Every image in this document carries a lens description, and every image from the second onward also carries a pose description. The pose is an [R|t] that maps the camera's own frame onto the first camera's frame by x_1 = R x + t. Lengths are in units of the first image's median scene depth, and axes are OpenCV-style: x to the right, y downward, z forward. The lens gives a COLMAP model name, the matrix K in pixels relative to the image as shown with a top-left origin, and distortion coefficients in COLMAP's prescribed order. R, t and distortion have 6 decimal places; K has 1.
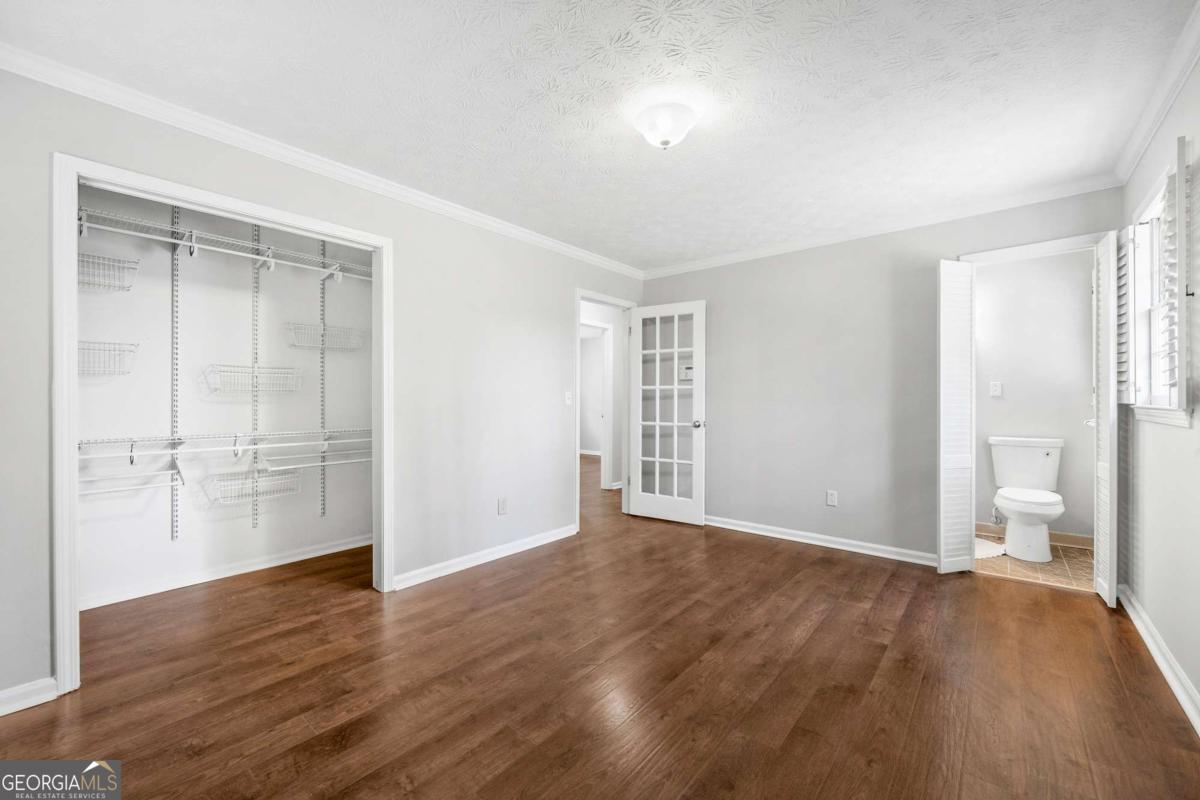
lens RADIAL K [[481.0, 0, 602.4], [0, 481.0, 399.9], [0, 0, 1]] dist [-0.001180, -0.000021]
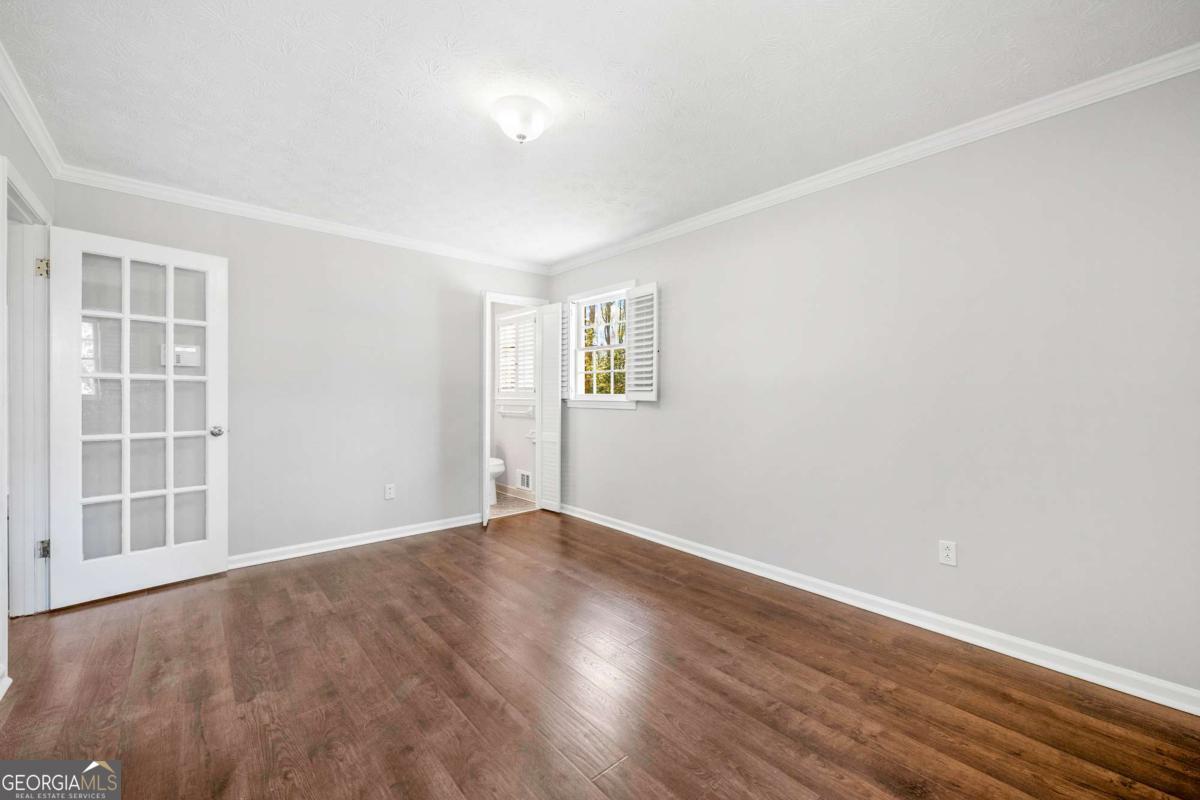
lens RADIAL K [[480.4, 0, 600.0], [0, 480.4, 400.0], [0, 0, 1]] dist [0.000149, -0.000101]
pose [[0.160963, -0.009380, 0.986916, -0.641571], [0.000763, 0.999956, 0.009380, -0.002569], [-0.986960, -0.000757, 0.160963, 0.533523]]
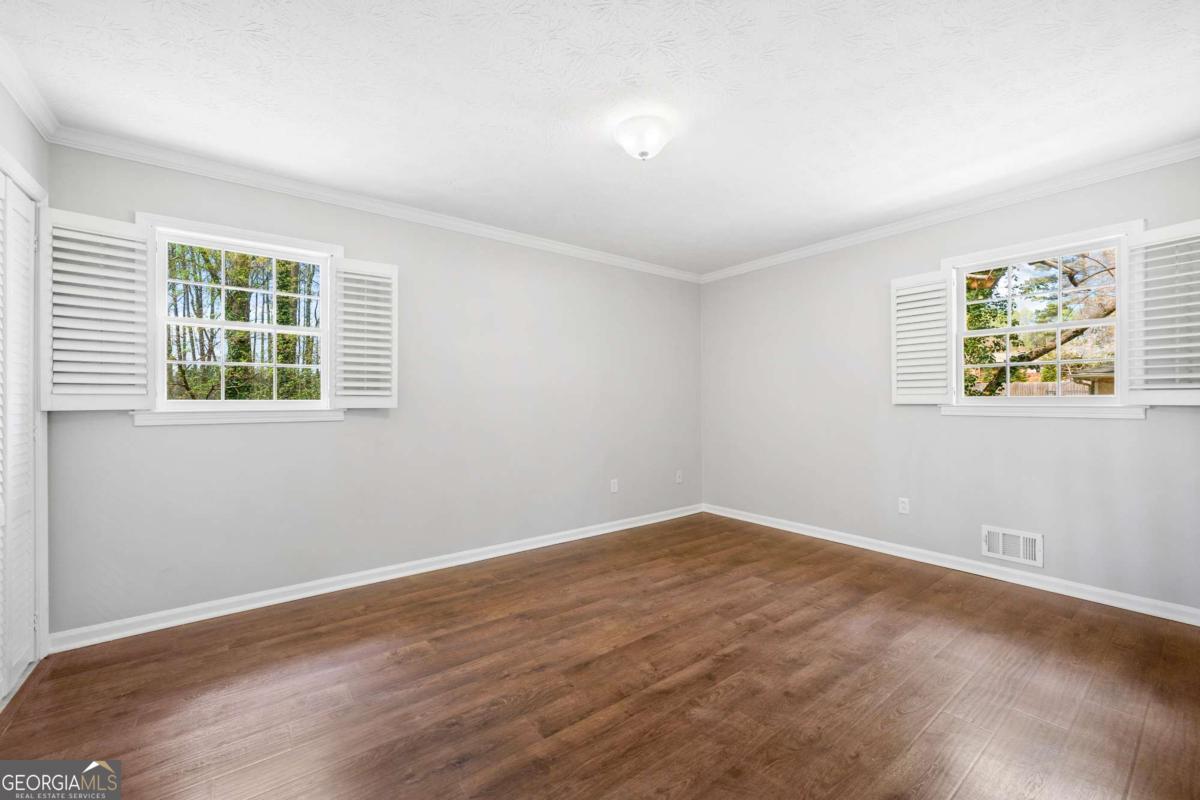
lens RADIAL K [[481.0, 0, 602.4], [0, 481.0, 399.9], [0, 0, 1]] dist [-0.001180, -0.000021]
pose [[-0.977215, 0.004293, 0.212208, 0.002190], [0.004756, 0.999987, 0.001675, -0.005721], [-0.212198, 0.002646, -0.977223, 1.593767]]
